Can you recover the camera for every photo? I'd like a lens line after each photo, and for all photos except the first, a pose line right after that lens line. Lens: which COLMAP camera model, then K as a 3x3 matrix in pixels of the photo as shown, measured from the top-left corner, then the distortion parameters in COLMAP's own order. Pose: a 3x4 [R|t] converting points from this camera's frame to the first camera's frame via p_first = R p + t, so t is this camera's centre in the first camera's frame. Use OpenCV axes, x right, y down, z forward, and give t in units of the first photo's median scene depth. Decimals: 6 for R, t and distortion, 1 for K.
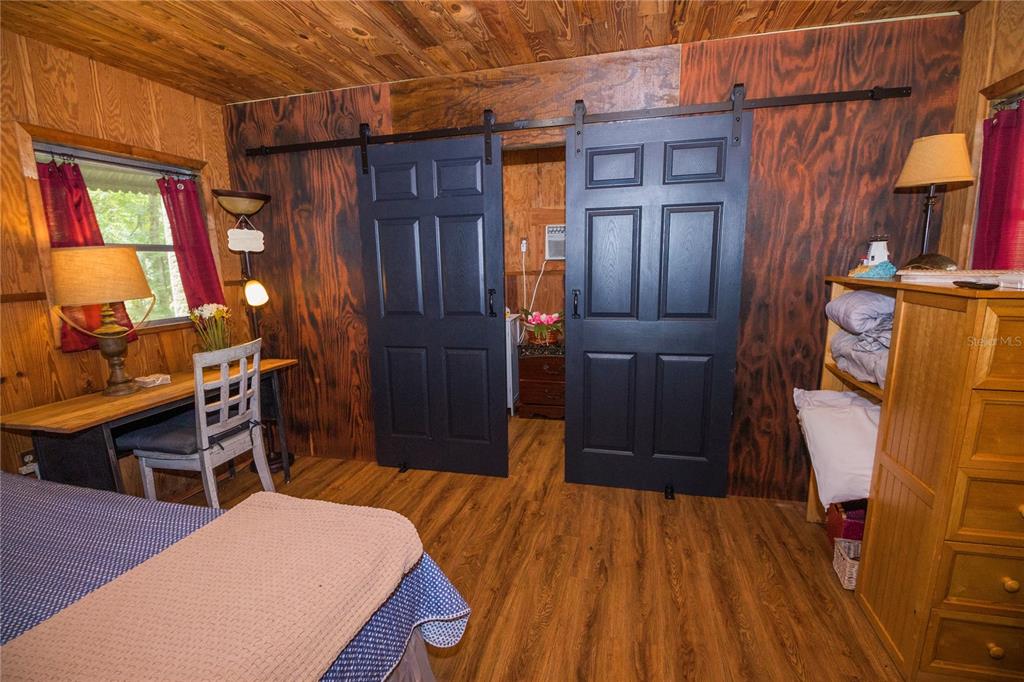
lens RADIAL K [[481.2, 0, 519.3], [0, 481.2, 355.3], [0, 0, 1]] dist [-0.008490, -0.006800]
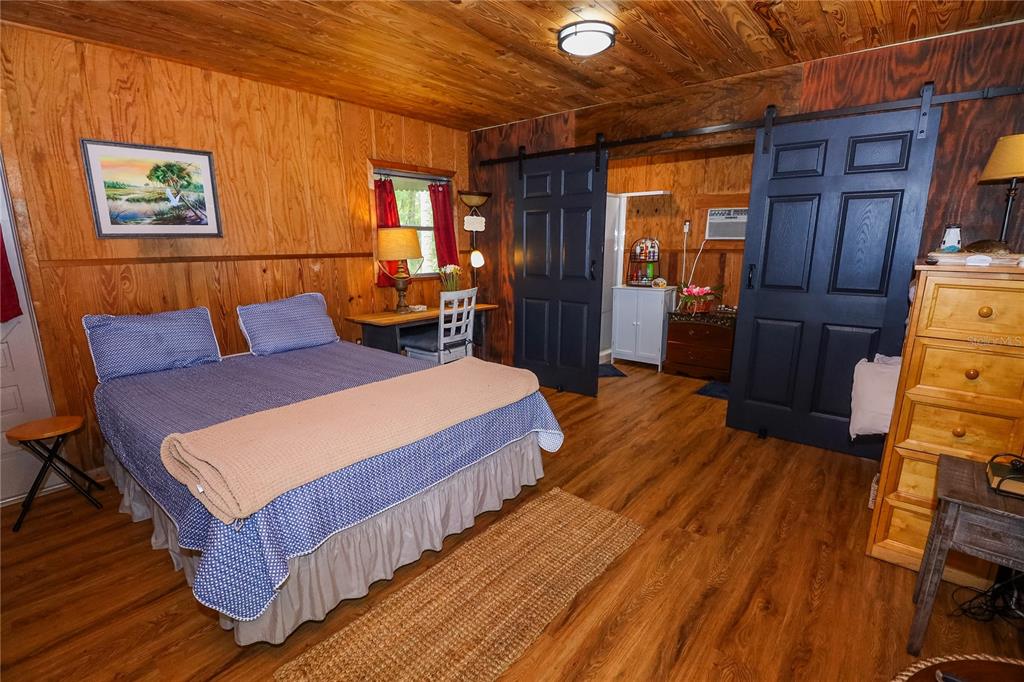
lens RADIAL K [[481.2, 0, 511.5], [0, 481.2, 344.9], [0, 0, 1]] dist [-0.008490, -0.006800]
pose [[0.907418, 0.103029, -0.407404, 0.233452], [-0.093562, 0.994678, 0.043152, 0.077861], [0.409682, -0.001040, 0.912228, -0.406907]]
